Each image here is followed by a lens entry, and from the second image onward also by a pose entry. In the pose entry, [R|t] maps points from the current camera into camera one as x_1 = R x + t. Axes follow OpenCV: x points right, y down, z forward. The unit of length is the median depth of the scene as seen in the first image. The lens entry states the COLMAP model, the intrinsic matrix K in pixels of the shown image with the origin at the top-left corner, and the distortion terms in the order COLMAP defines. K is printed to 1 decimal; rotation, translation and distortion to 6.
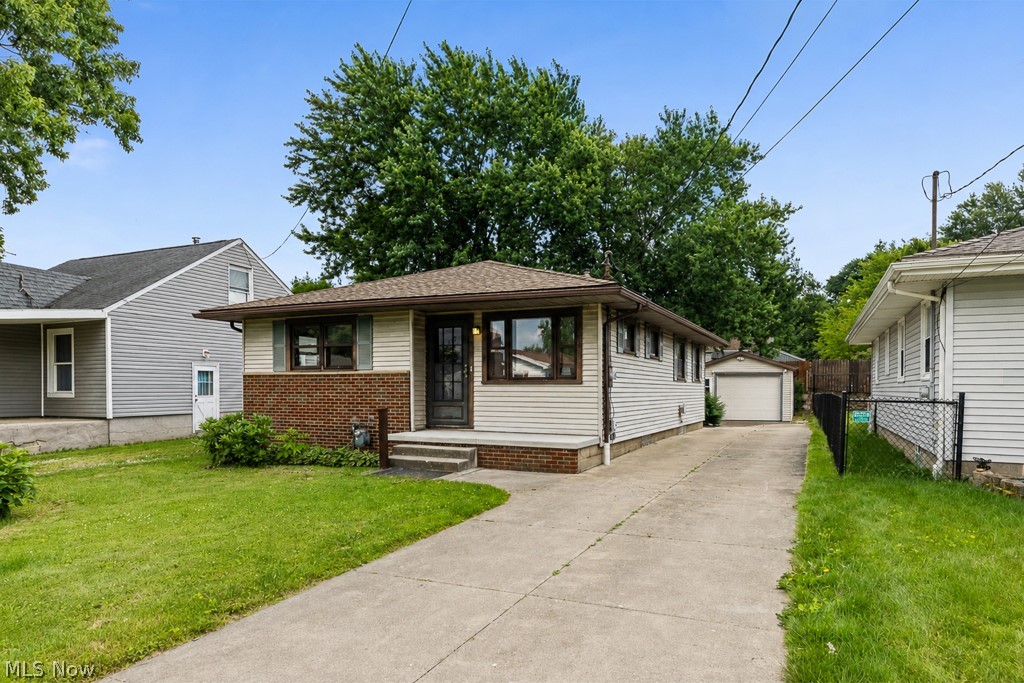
lens RADIAL K [[618.5, 0, 511.4], [0, 618.5, 339.8], [0, 0, 1]] dist [-0.002111, -0.000661]
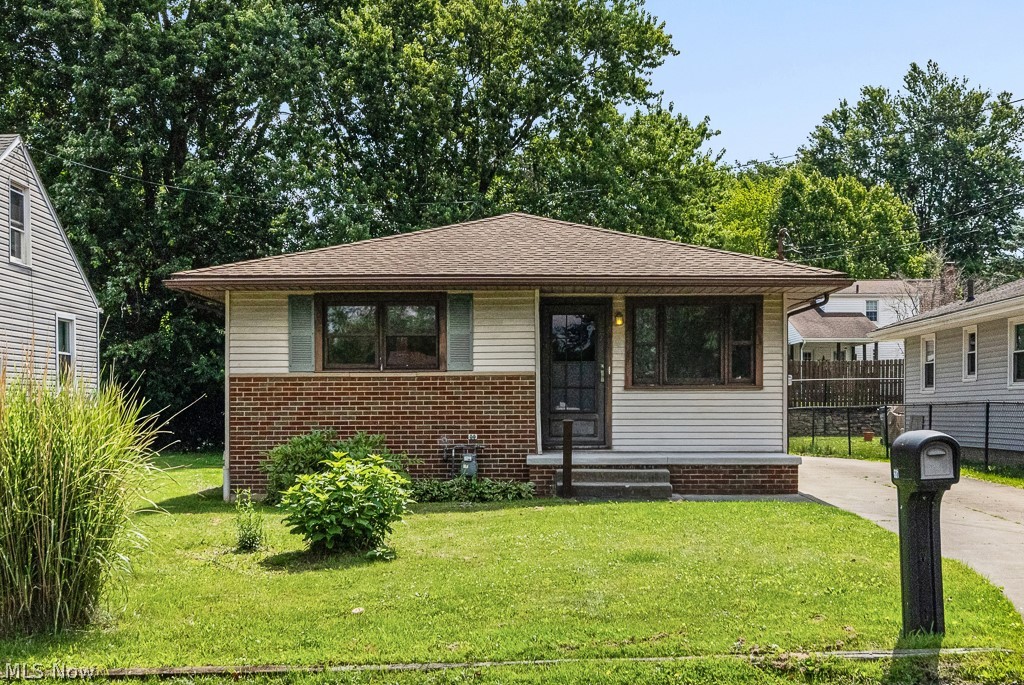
lens RADIAL K [[1172.7, 0, 512.4], [0, 1172.7, 346.5], [0, 0, 1]] dist [0.021046, 0.000000]
pose [[0.917750, 0.011501, 0.396993, -0.721174], [-0.026049, 0.999171, 0.031272, -0.023303], [-0.396304, -0.039041, 0.917289, -0.267315]]
